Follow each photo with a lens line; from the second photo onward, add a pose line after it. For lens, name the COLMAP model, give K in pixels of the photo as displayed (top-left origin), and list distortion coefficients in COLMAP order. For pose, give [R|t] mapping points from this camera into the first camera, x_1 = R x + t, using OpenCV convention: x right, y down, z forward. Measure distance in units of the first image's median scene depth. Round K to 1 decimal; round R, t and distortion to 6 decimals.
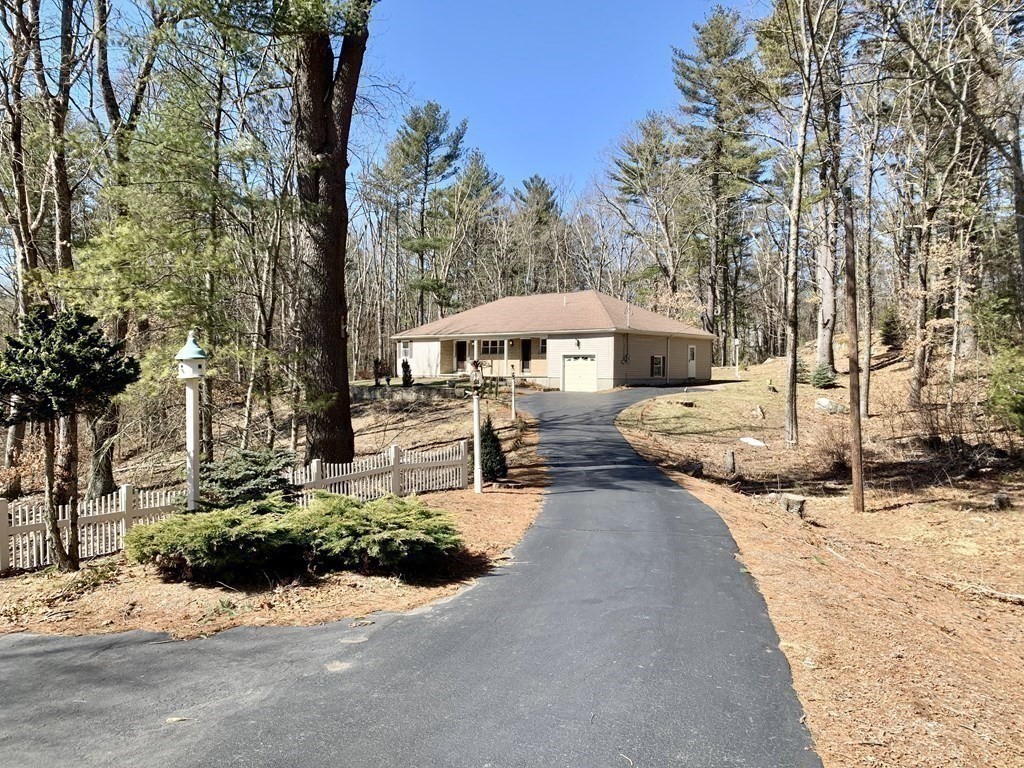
lens RADIAL K [[778.3, 0, 512.0], [0, 778.3, 384.0], [0, 0, 1]] dist [0.004469, 0.000820]
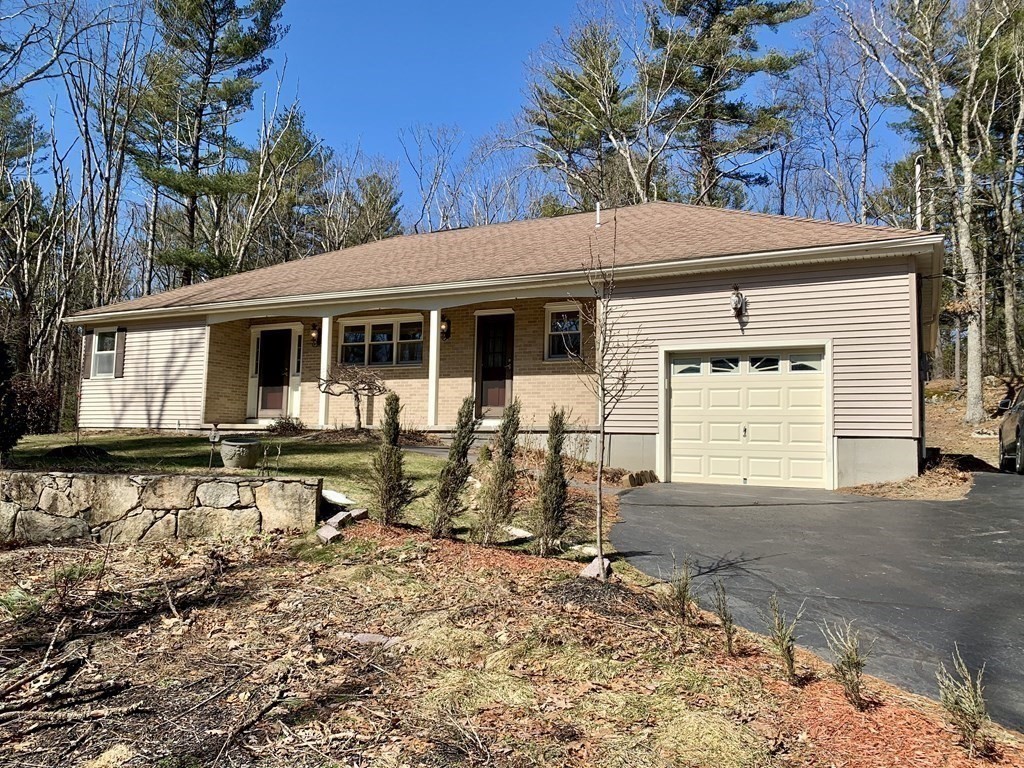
lens RADIAL K [[778.3, 0, 512.0], [0, 778.3, 384.0], [0, 0, 1]] dist [0.004469, 0.000820]
pose [[0.967645, 0.034593, 0.249933, -0.053292], [-0.010292, 0.995144, -0.097891, 0.001737], [-0.252105, 0.092151, 0.963302, 0.696605]]
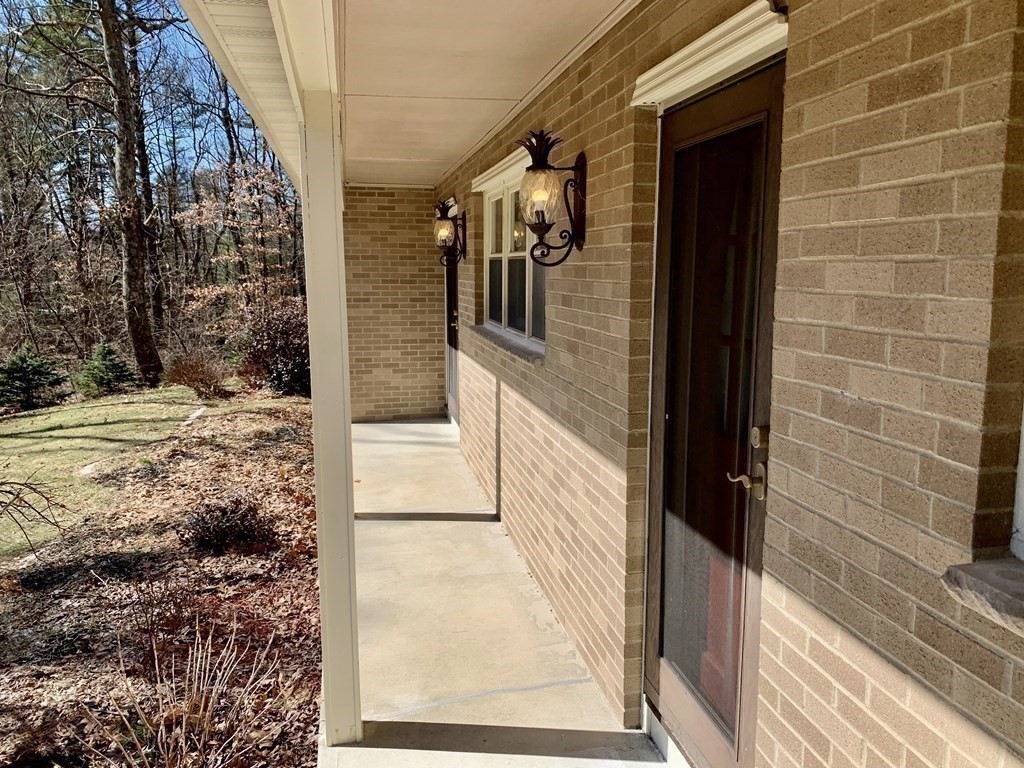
lens RADIAL K [[778.3, 0, 512.0], [0, 778.3, 384.0], [0, 0, 1]] dist [0.004469, 0.000820]
pose [[0.808045, 0.082270, -0.583348, 0.032034], [-0.009378, 0.991872, 0.126894, -0.043581], [0.589046, -0.097065, 0.802249, 0.944831]]
